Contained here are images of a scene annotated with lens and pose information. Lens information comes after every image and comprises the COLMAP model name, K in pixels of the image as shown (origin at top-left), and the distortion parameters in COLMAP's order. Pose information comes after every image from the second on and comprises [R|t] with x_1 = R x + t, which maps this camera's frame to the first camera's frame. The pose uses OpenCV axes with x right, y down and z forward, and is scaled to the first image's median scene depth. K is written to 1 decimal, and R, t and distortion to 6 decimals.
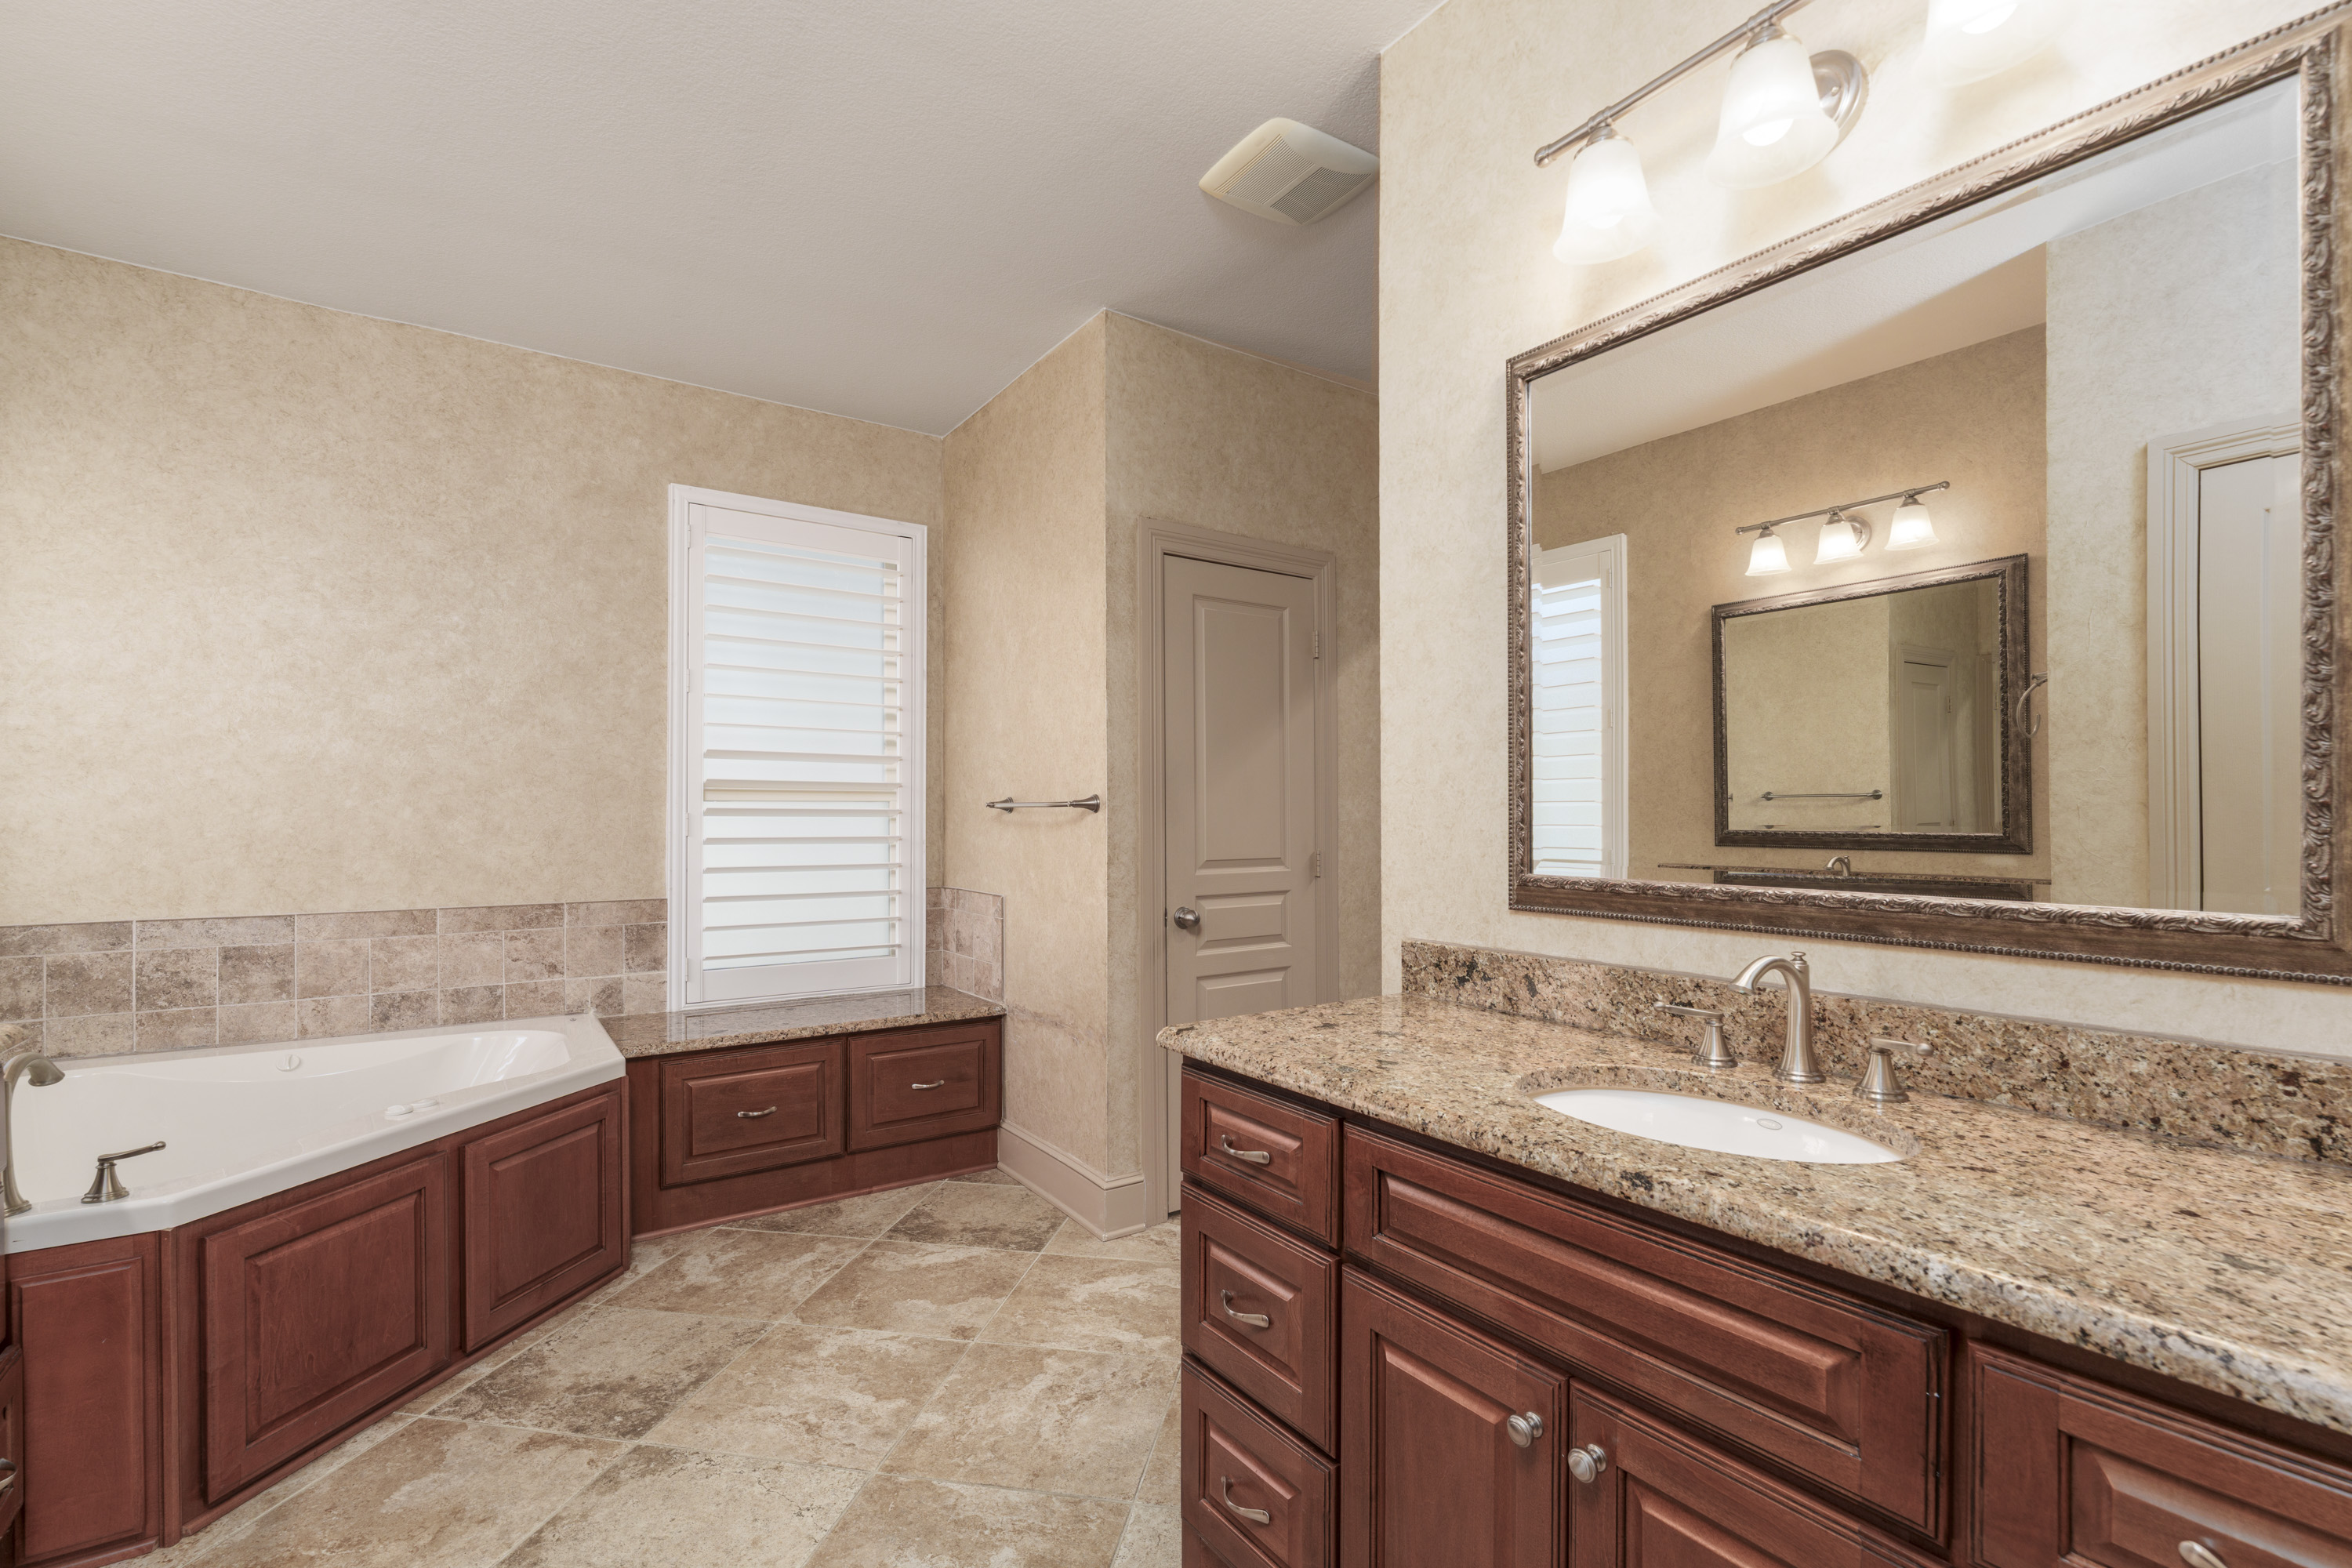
lens RADIAL K [[1056.9, 0, 1182.8], [0, 1056.9, 808.5], [0, 0, 1]] dist [0.000007, 0.000124]
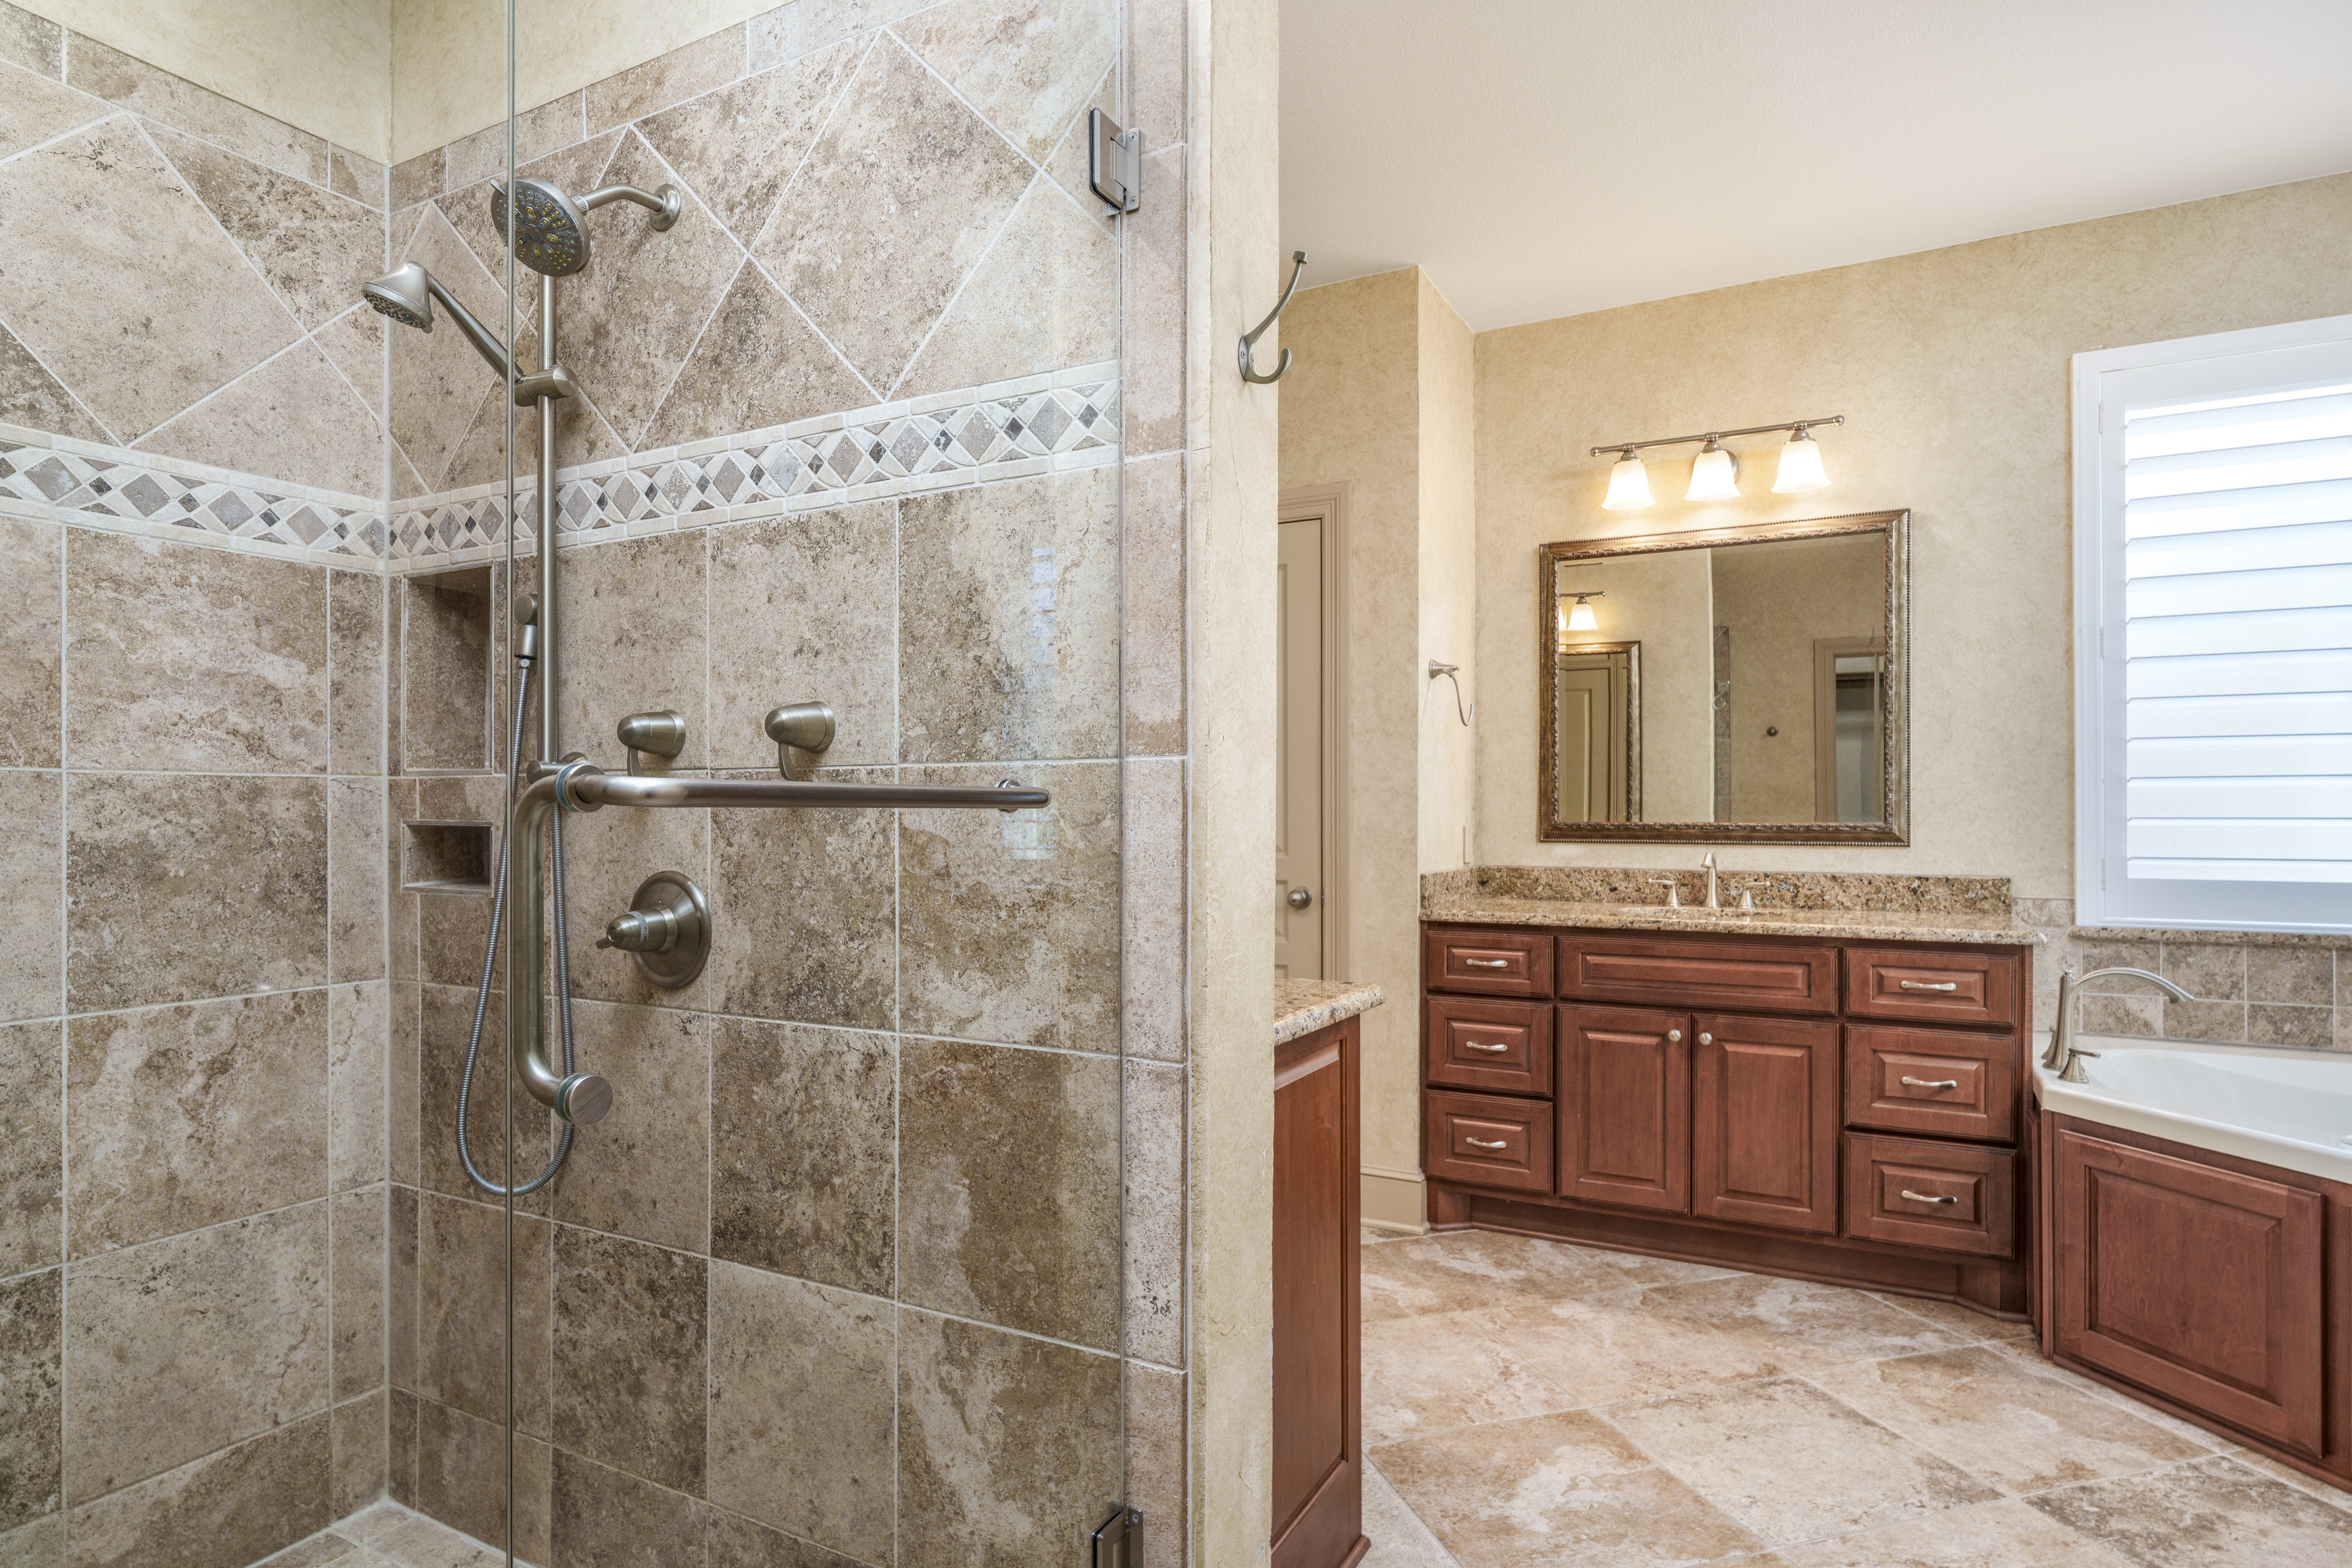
lens RADIAL K [[1263.6, 0, 1207.6], [0, 1263.6, 818.7], [0, 0, 1]] dist [0.002707, 0.000799]
pose [[-0.888083, -0.001215, -0.459682, 0.362511], [0.001825, 0.999979, -0.006169, 0.030434], [0.459680, -0.006317, -0.888062, 1.067605]]
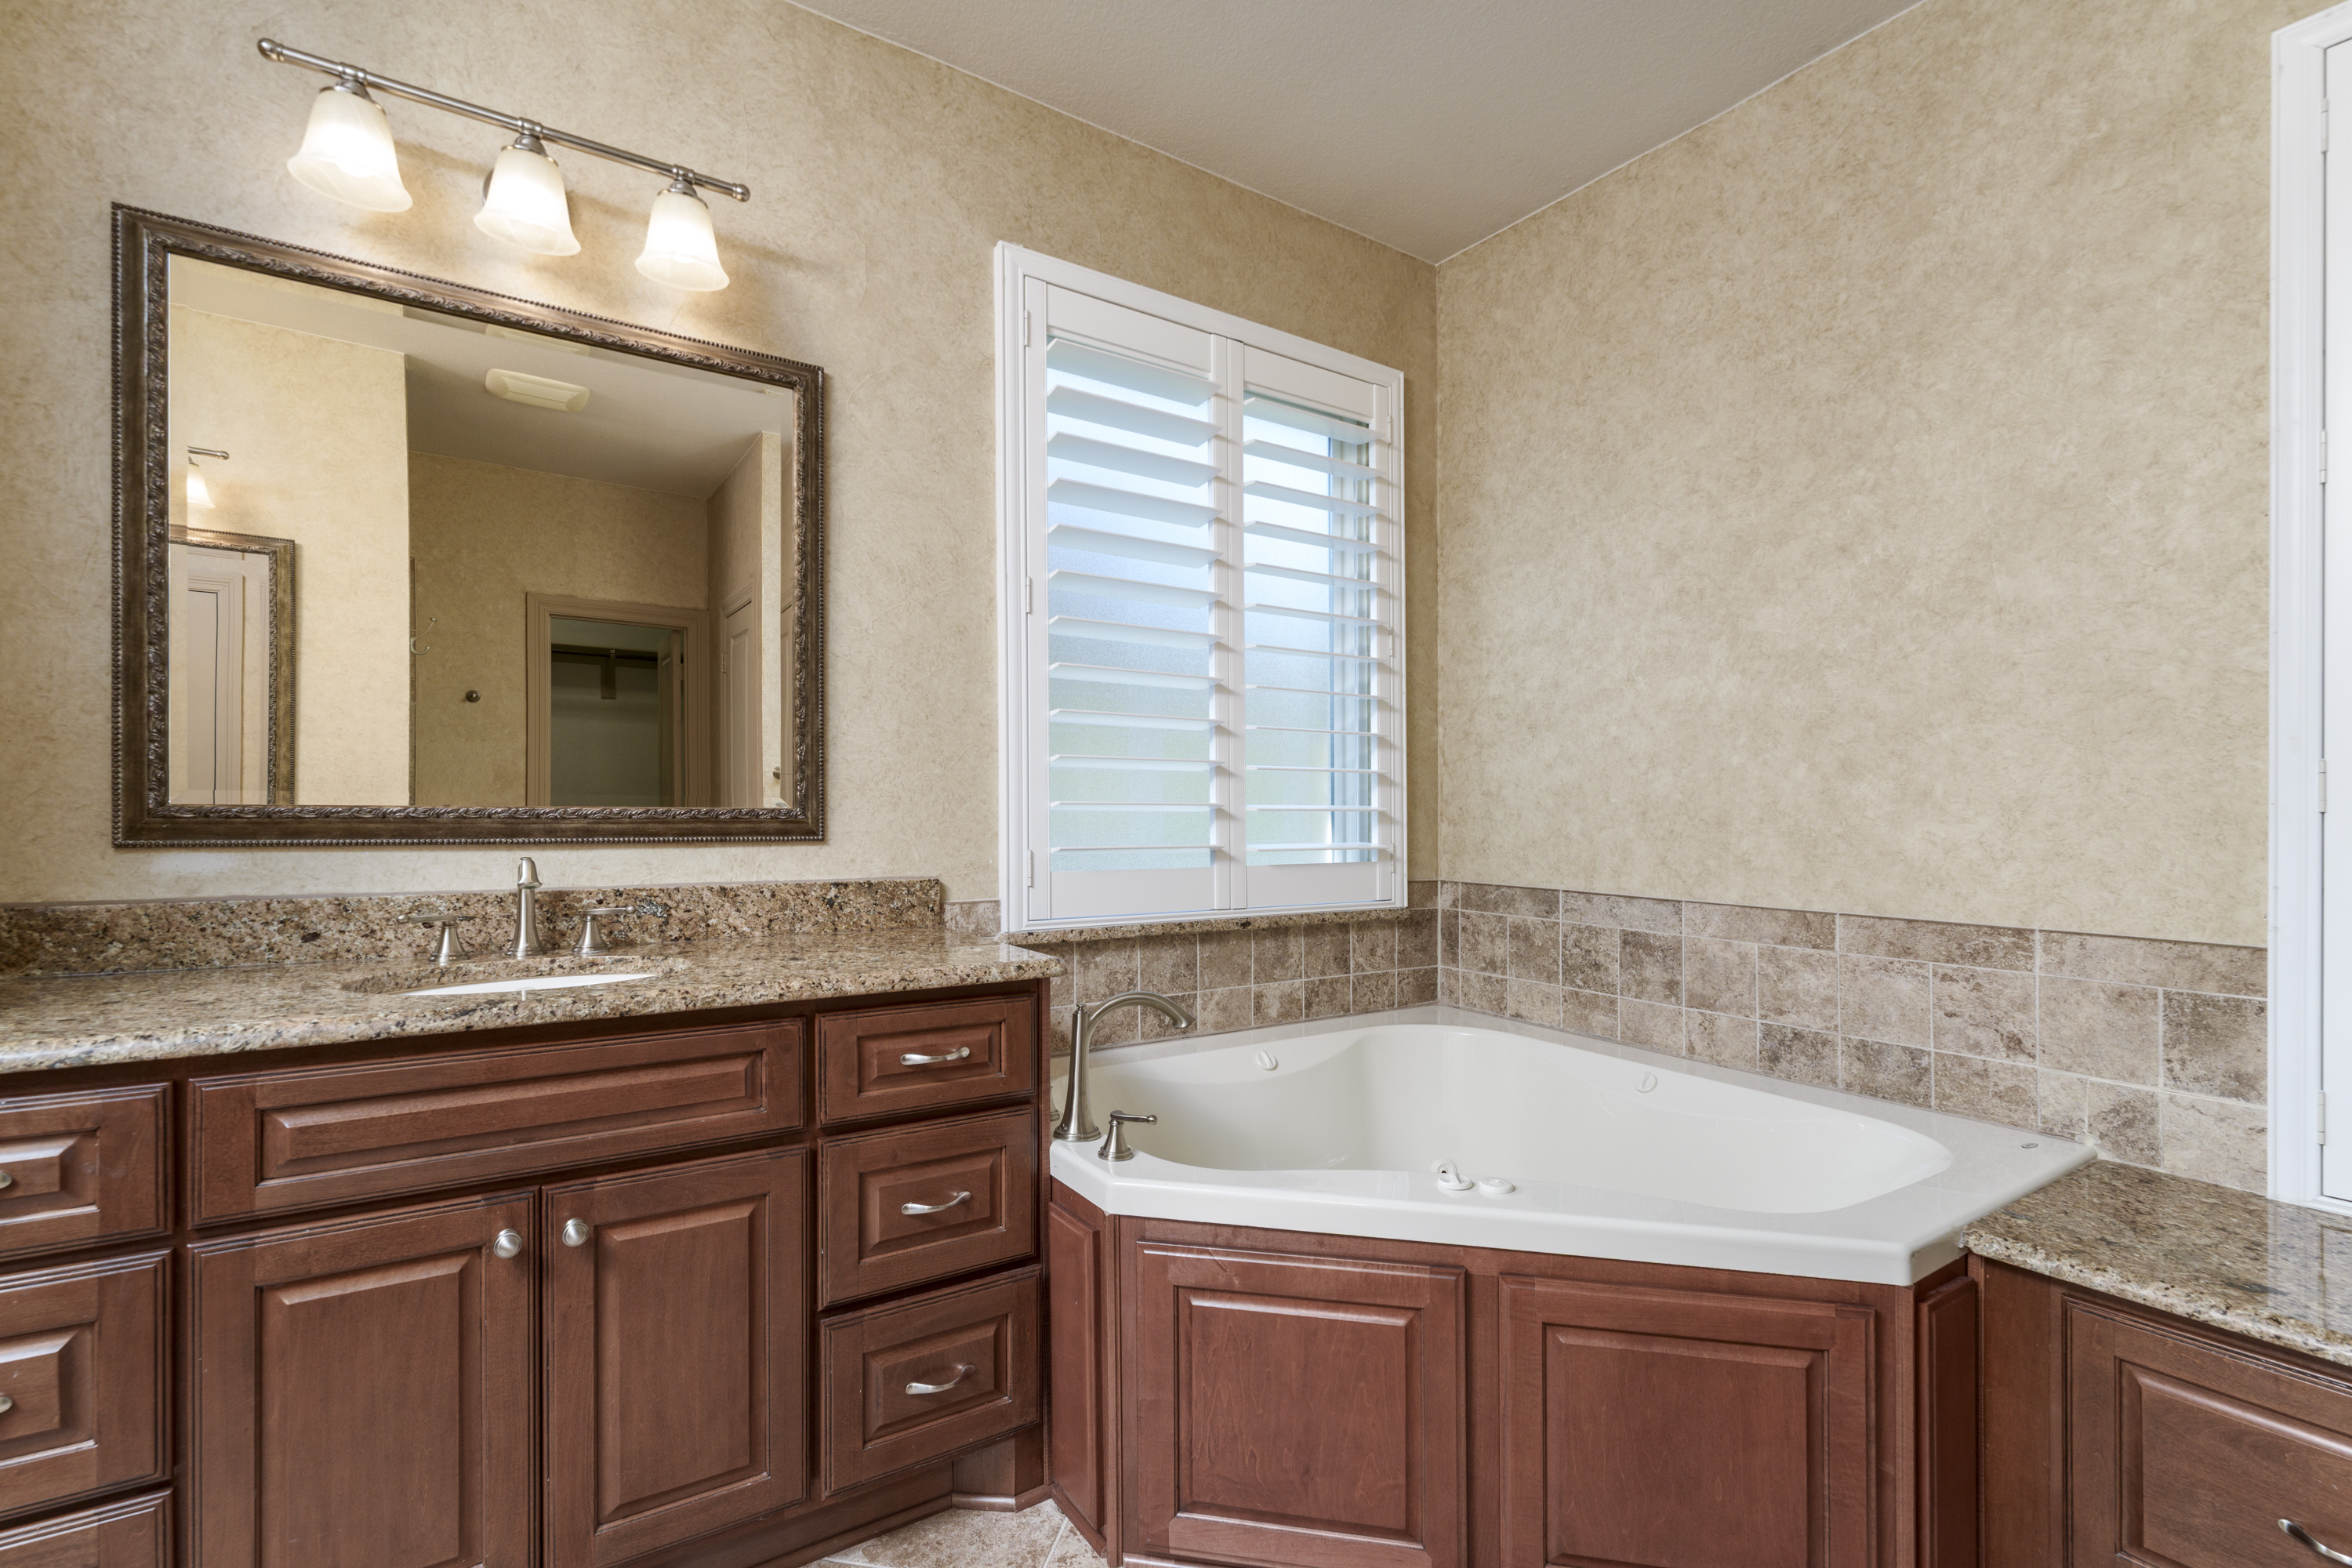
lens RADIAL K [[1071.3, 0, 1180.9], [0, 1071.3, 799.9], [0, 0, 1]] dist [0.000006, -0.000533]
pose [[-0.011764, -0.002988, -0.999926, -0.022747], [-0.000639, 0.999995, -0.002981, 0.025545], [0.999931, 0.000604, -0.011766, 0.603955]]
